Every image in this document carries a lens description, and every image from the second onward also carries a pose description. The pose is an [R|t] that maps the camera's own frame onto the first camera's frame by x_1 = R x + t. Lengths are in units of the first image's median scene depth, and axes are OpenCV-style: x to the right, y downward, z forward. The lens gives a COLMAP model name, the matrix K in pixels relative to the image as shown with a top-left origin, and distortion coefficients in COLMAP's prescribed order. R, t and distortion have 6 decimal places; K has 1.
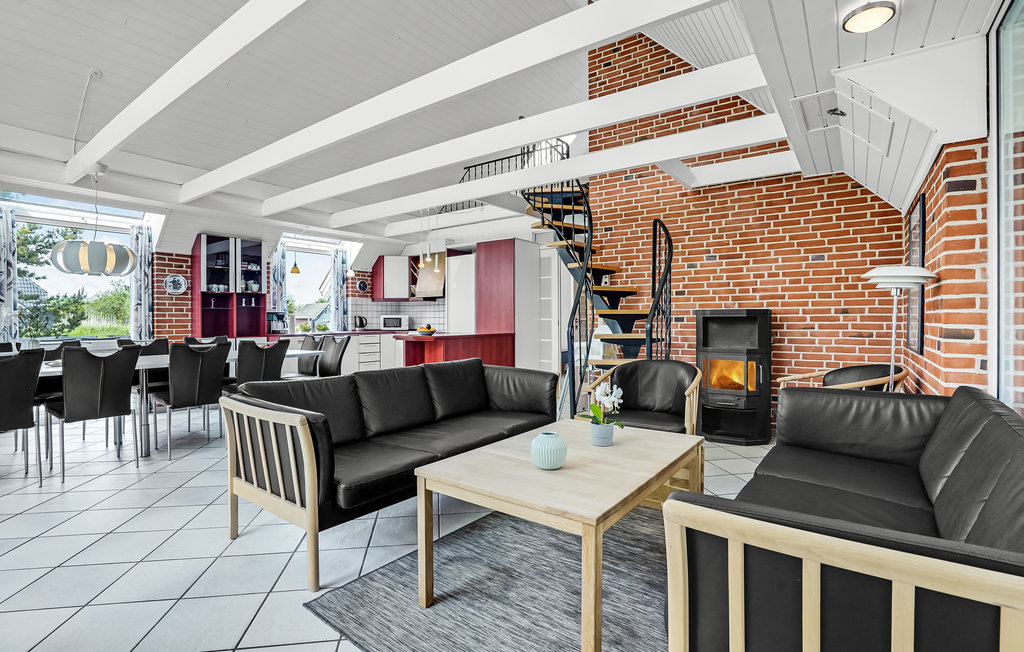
lens RADIAL K [[474.4, 0, 514.9], [0, 474.4, 324.5], [0, 0, 1]] dist [-0.028804, 0.000780]
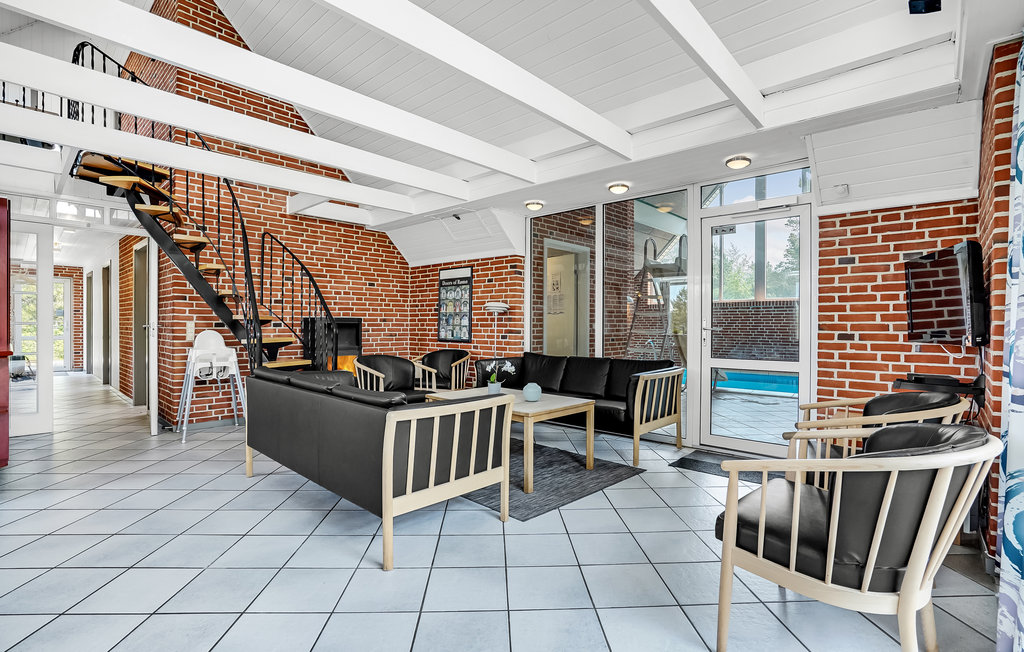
lens RADIAL K [[474.4, 0, 513.7], [0, 474.4, 325.9], [0, 0, 1]] dist [-0.028804, 0.000780]
pose [[0.136270, -0.003708, 0.990665, -0.756998], [0.007279, 0.999970, 0.002742, -0.009192], [-0.990645, 0.006838, 0.136293, 0.321201]]
